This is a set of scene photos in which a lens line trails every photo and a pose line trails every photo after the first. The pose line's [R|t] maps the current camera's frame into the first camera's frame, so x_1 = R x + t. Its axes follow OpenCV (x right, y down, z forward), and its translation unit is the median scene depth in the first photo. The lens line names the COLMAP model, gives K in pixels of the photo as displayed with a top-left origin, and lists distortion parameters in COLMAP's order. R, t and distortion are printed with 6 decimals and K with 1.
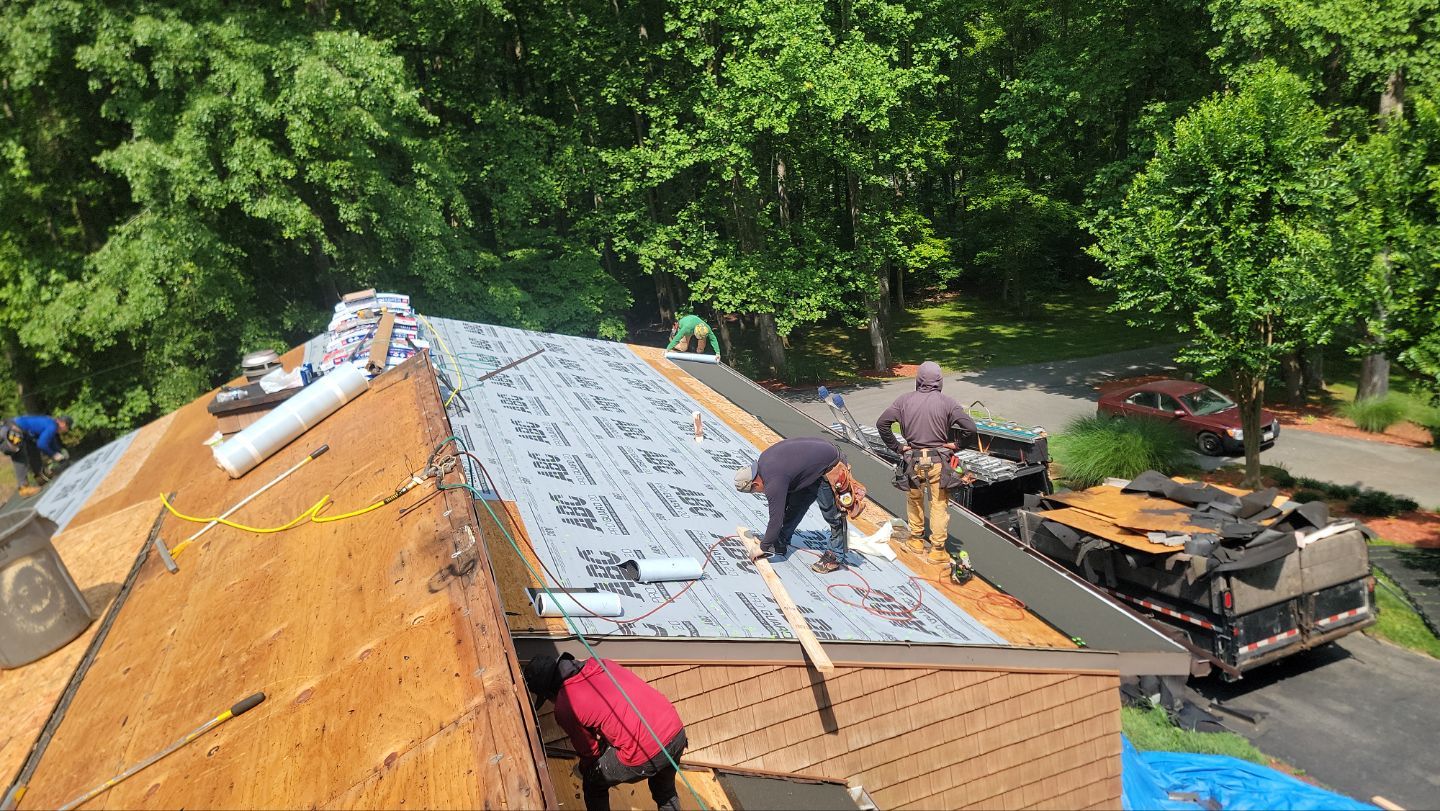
lens RADIAL K [[999.8, 0, 734.2], [0, 999.8, 407.8], [0, 0, 1]] dist [0.088210, -0.074709]
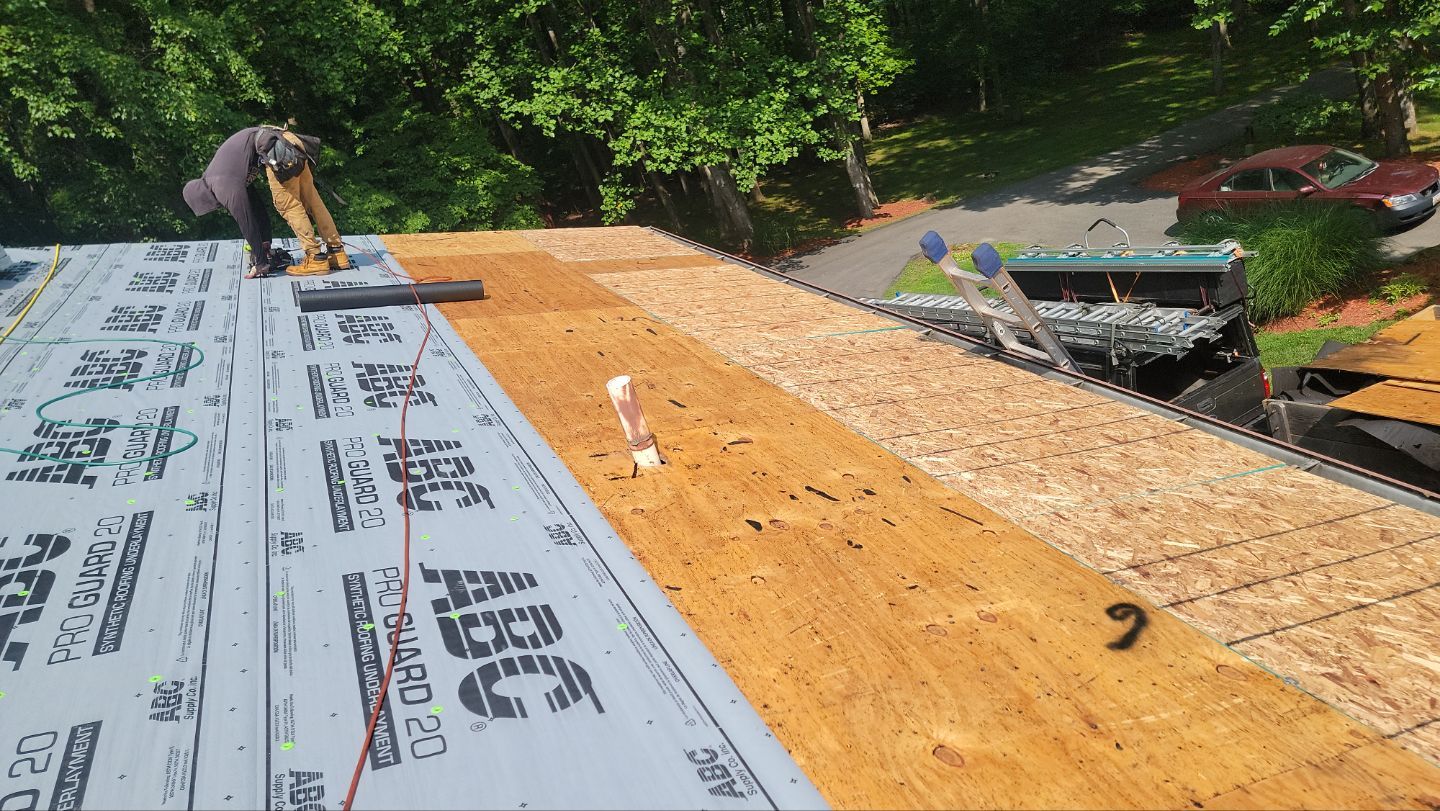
lens RADIAL K [[999.8, 0, 743.0], [0, 999.8, 438.7], [0, 0, 1]] dist [0.088210, -0.074709]
pose [[0.981637, -0.189920, 0.017845, -0.002404], [0.185094, 0.970944, 0.151681, -0.006255], [-0.046133, -0.145593, 0.988268, 0.229427]]
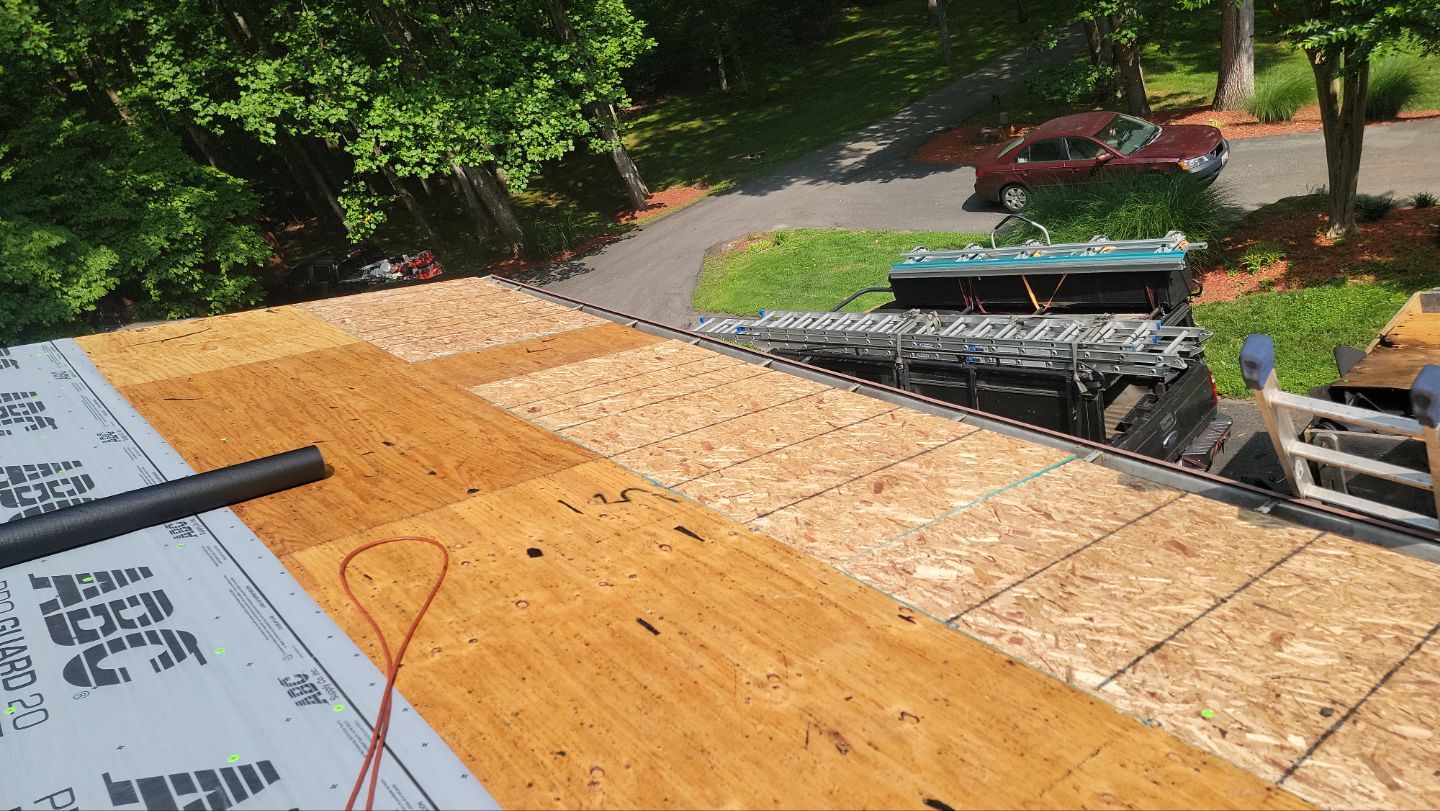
lens RADIAL K [[999.8, 0, 736.8], [0, 999.8, 415.8], [0, 0, 1]] dist [0.088210, -0.074709]
pose [[0.919224, -0.308715, 0.244380, -0.027368], [0.263035, 0.943341, 0.202290, -0.030132], [-0.292984, -0.121669, 0.948344, 0.314497]]
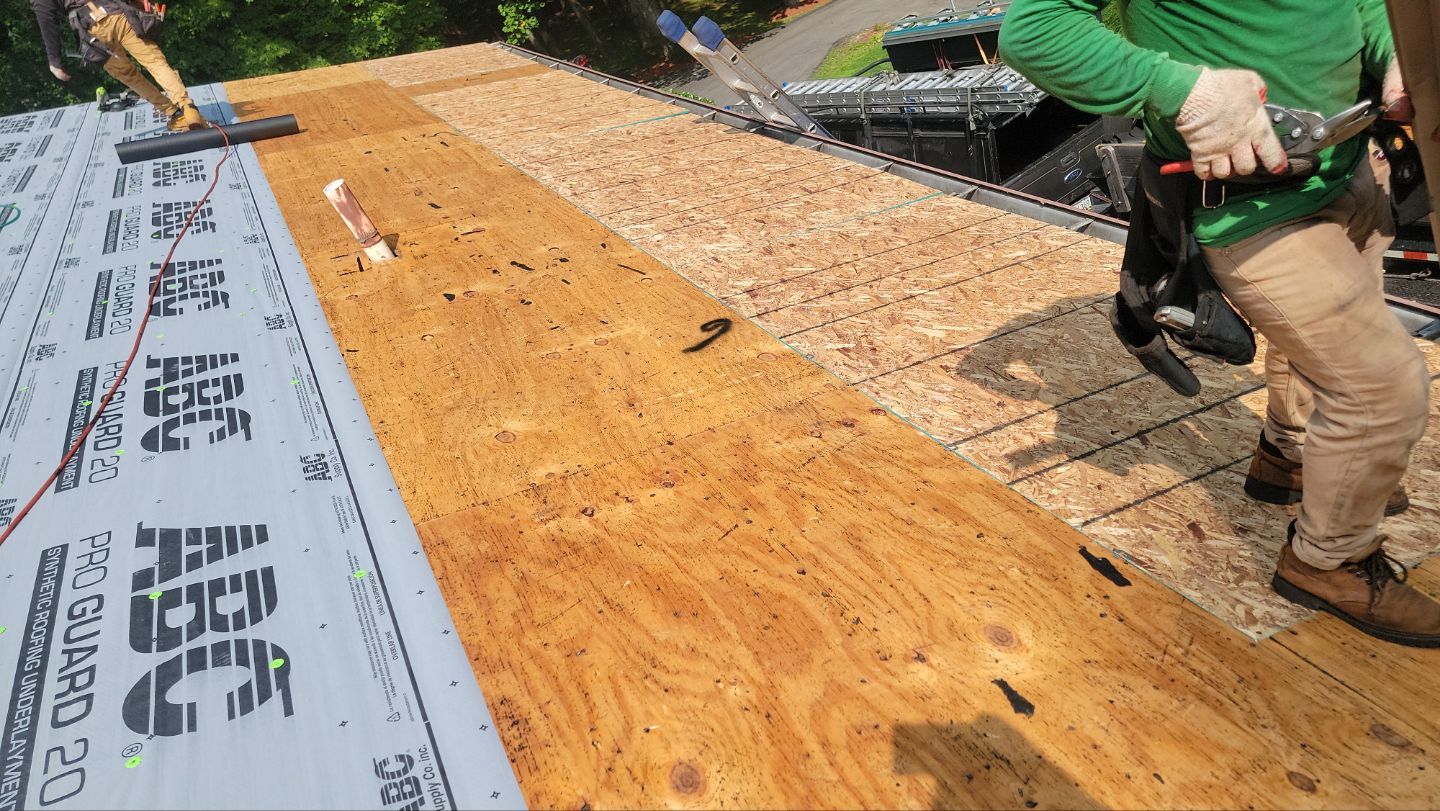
lens RADIAL K [[999.8, 0, 711.8], [0, 999.8, 436.1], [0, 0, 1]] dist [0.088210, -0.074709]
pose [[0.953130, -0.299384, -0.043725, 0.027668], [0.297954, 0.903645, 0.307650, 0.005095], [-0.052594, -0.306258, 0.950494, 0.209842]]
